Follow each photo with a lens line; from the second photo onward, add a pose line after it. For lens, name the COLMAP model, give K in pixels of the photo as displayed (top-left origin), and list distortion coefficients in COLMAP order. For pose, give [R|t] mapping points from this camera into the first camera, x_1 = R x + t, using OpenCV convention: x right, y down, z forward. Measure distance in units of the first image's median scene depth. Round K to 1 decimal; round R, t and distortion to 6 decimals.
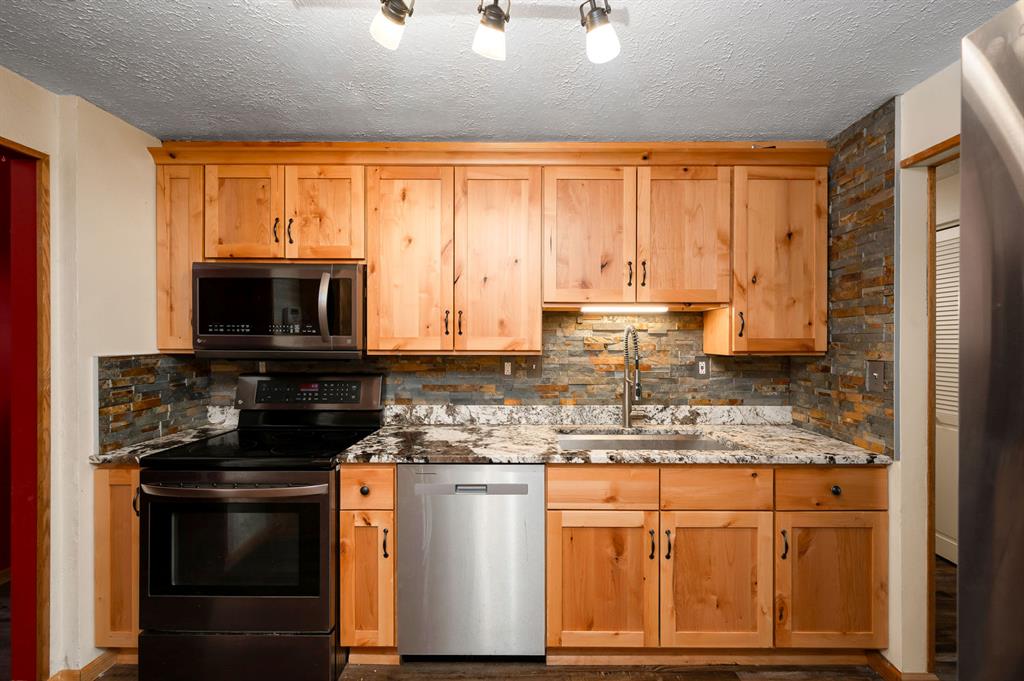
lens RADIAL K [[418.2, 0, 512.0], [0, 418.2, 340.5], [0, 0, 1]] dist [-0.000217, 0.000010]
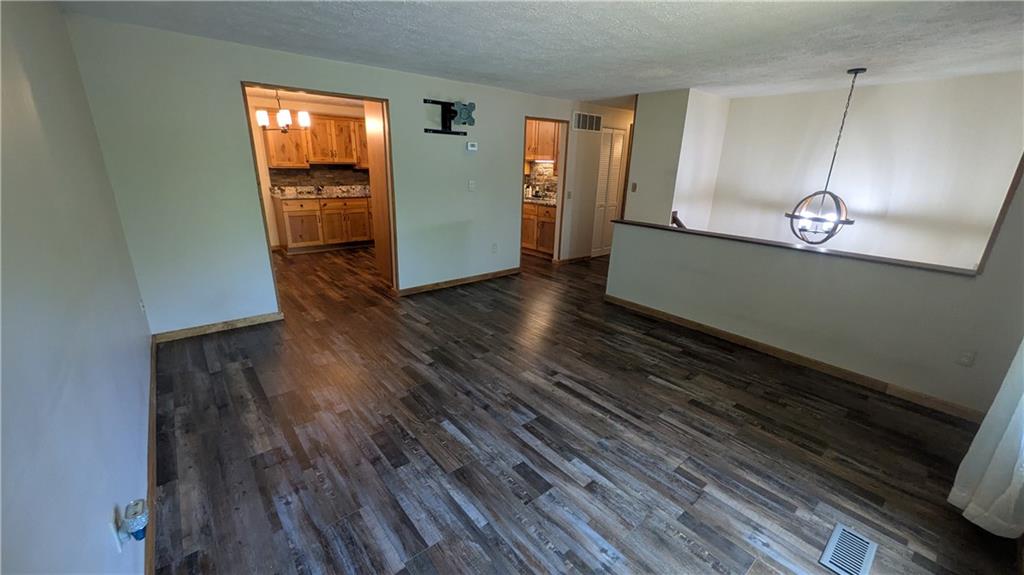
lens RADIAL K [[399.3, 0, 509.9], [0, 399.3, 292.1], [0, 0, 1]] dist [-0.001942, -0.000170]
pose [[0.642750, 0.251475, -0.723625, 2.656327], [-0.029554, 0.952023, 0.304597, -0.042597], [0.765505, -0.174393, 0.619345, -1.321725]]
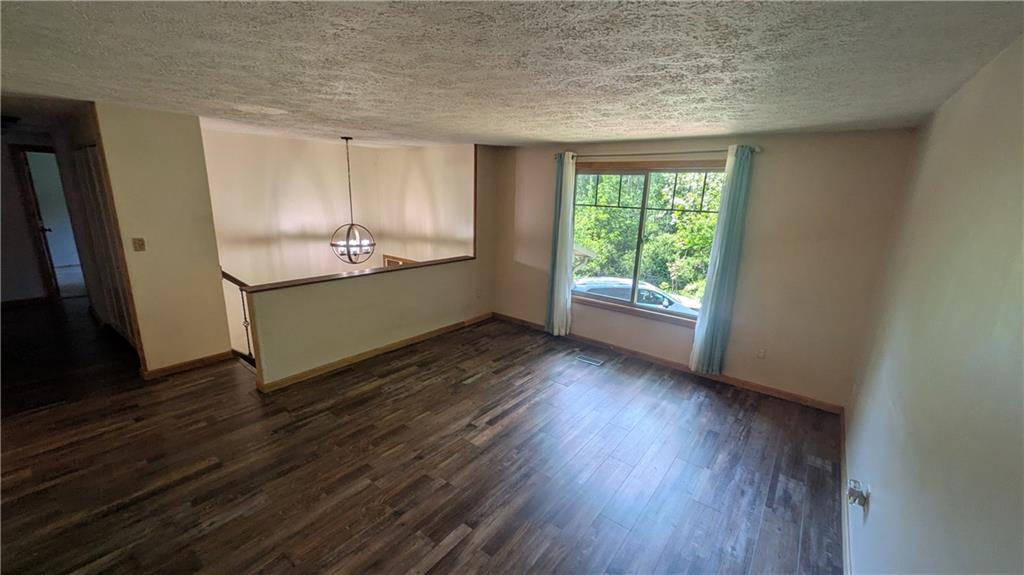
lens RADIAL K [[399.0, 0, 509.0], [0, 399.0, 290.4], [0, 0, 1]] dist [0.000926, 0.000064]
pose [[0.617815, -0.169511, 0.767835, 0.905062], [-0.032061, 0.970245, 0.239992, -0.183354], [-0.785670, -0.172888, 0.593997, -1.278408]]
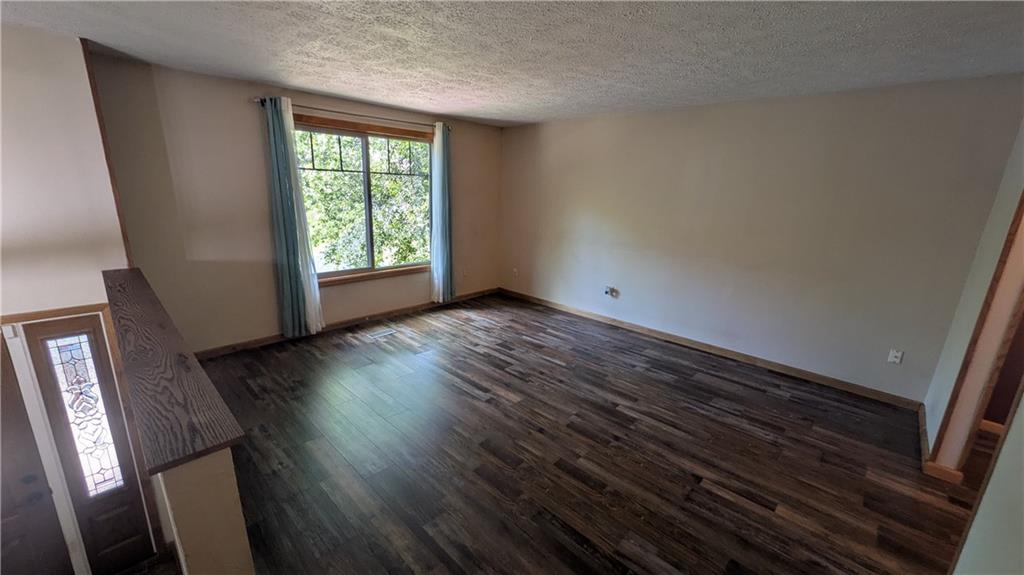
lens RADIAL K [[399.0, 0, 509.0], [0, 399.0, 290.4], [0, 0, 1]] dist [0.000926, 0.000064]
pose [[-0.720048, -0.196004, 0.665668, 0.952197], [-0.029291, 0.967010, 0.253048, -0.078585], [-0.693306, 0.162708, -0.702035, 0.442009]]
